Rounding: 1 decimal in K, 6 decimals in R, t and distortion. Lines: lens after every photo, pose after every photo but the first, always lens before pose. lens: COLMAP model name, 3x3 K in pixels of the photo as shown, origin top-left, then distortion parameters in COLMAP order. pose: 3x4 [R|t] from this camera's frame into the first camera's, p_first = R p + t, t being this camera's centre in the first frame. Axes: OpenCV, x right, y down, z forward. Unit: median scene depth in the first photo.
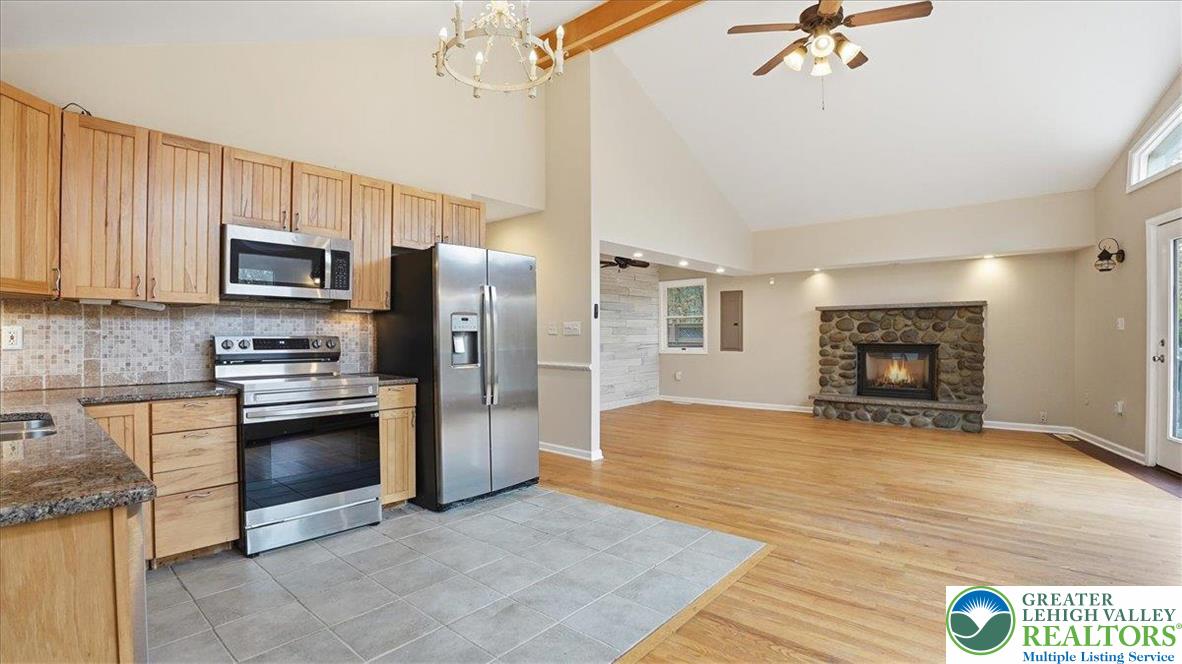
lens RADIAL K [[523.9, 0, 588.3], [0, 523.9, 338.3], [0, 0, 1]] dist [-0.064096, 0.011092]
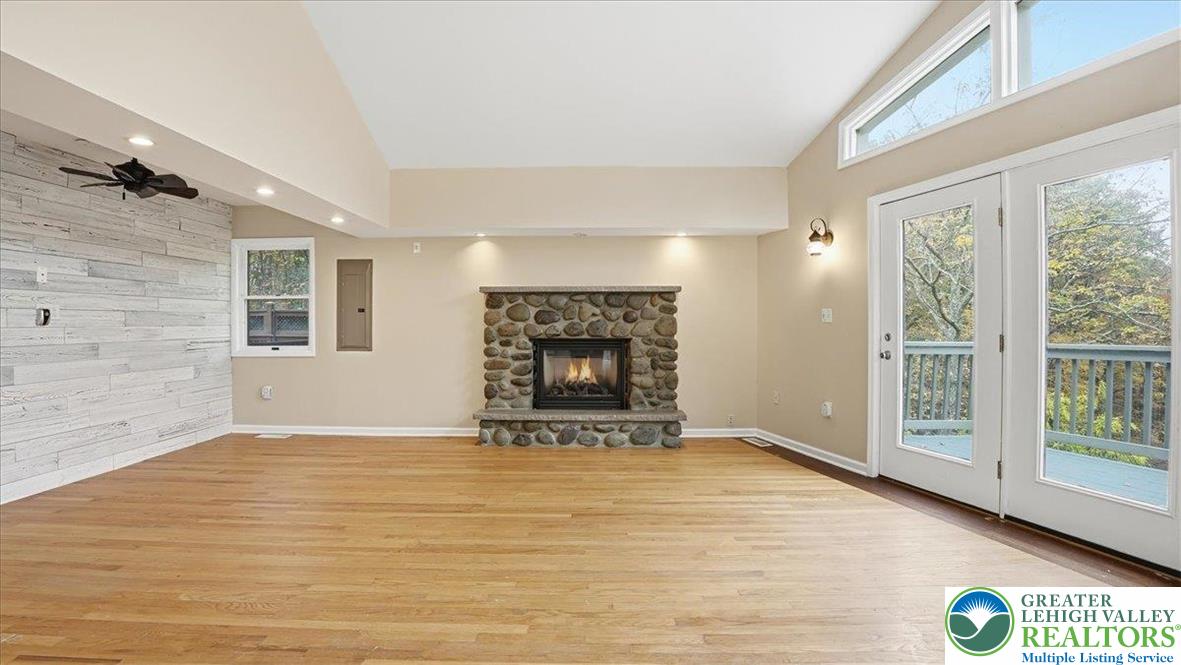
lens RADIAL K [[523.5, 0, 583.9], [0, 523.5, 327.8], [0, 0, 1]] dist [-0.064096, 0.011092]
pose [[0.768203, 0.001142, 0.640205, 0.135387], [0.001051, 0.999995, -0.003045, -0.004230], [-0.640205, 0.003012, 0.768198, 0.533796]]
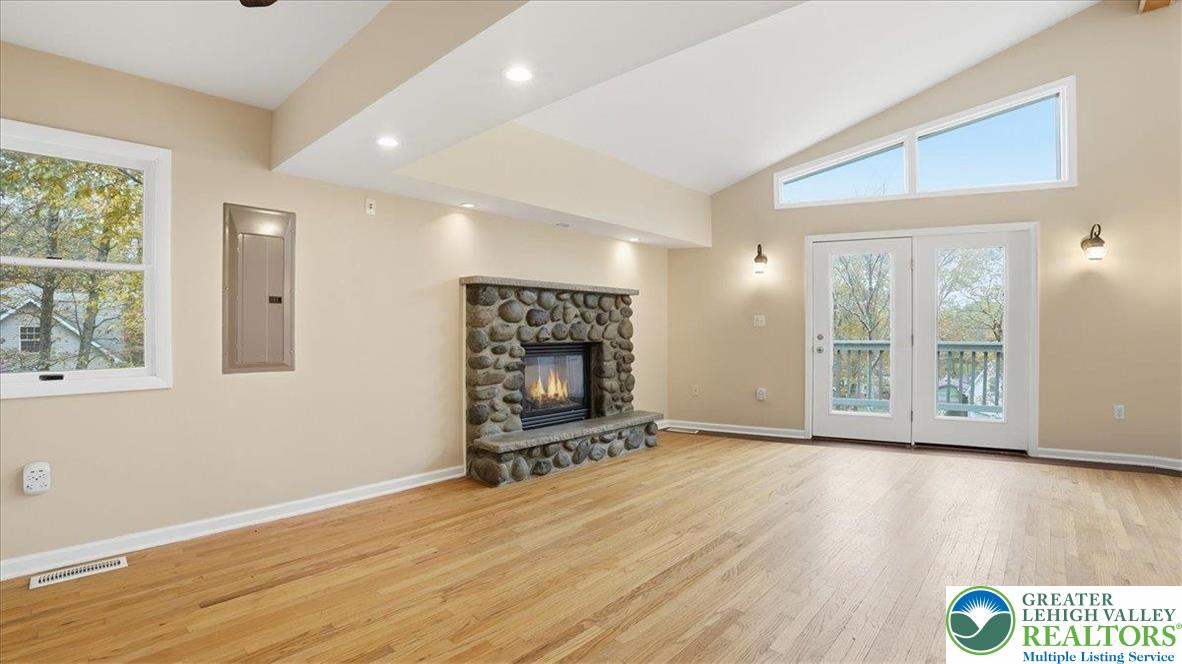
lens RADIAL K [[523.9, 0, 592.9], [0, 523.9, 331.6], [0, 0, 1]] dist [-0.064096, 0.011092]
pose [[0.025978, -0.002217, 0.999660, -0.129668], [0.001338, 0.999997, 0.002183, -0.007311], [-0.999662, 0.001280, 0.025981, 1.279538]]
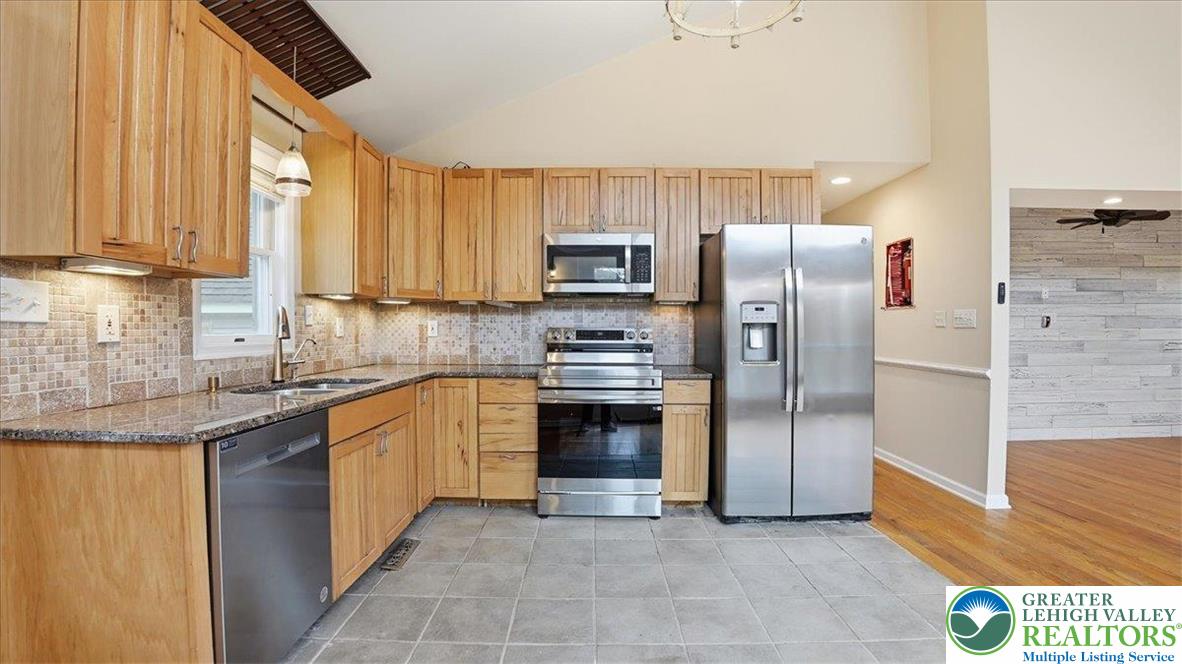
lens RADIAL K [[523.9, 0, 588.5], [0, 523.9, 335.7], [0, 0, 1]] dist [-0.064096, 0.011092]
pose [[0.650737, 0.013351, -0.759186, 0.162353], [-0.006009, 0.999905, 0.012433, -0.001017], [0.759280, -0.003529, 0.650755, 0.159394]]
